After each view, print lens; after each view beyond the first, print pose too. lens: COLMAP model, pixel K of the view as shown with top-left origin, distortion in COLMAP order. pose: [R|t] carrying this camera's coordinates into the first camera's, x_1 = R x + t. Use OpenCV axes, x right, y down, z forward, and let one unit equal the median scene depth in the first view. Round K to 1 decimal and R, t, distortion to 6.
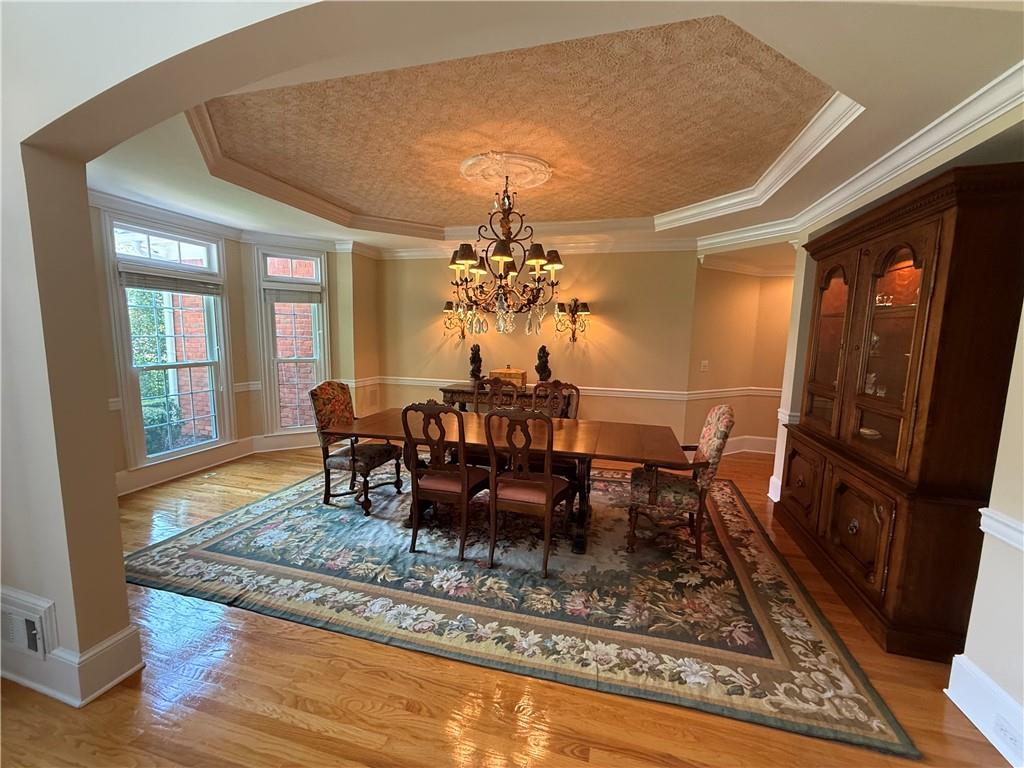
lens RADIAL K [[405.9, 0, 512.2], [0, 405.9, 384.4], [0, 0, 1]] dist [-0.000836, 0.000272]
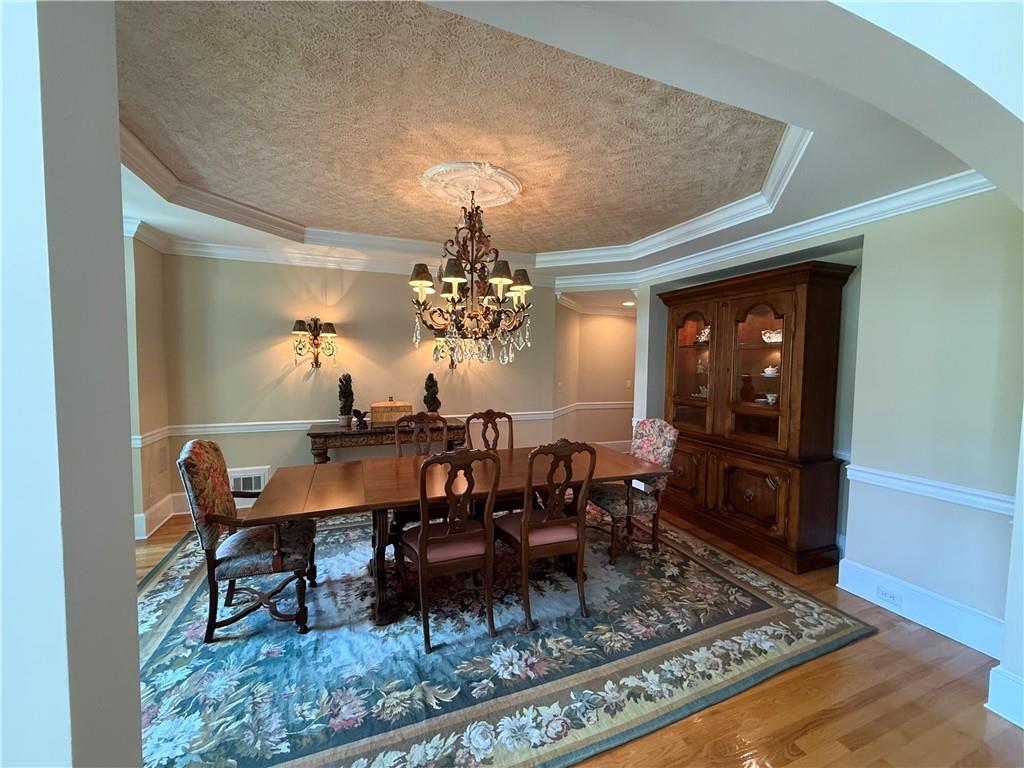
lens RADIAL K [[405.9, 0, 511.1], [0, 405.9, 384.9], [0, 0, 1]] dist [-0.000836, 0.000272]
pose [[0.805398, -0.045597, 0.590978, -0.600539], [0.077075, 0.996628, -0.028144, -0.055309], [-0.587702, 0.068217, 0.806196, 0.291278]]
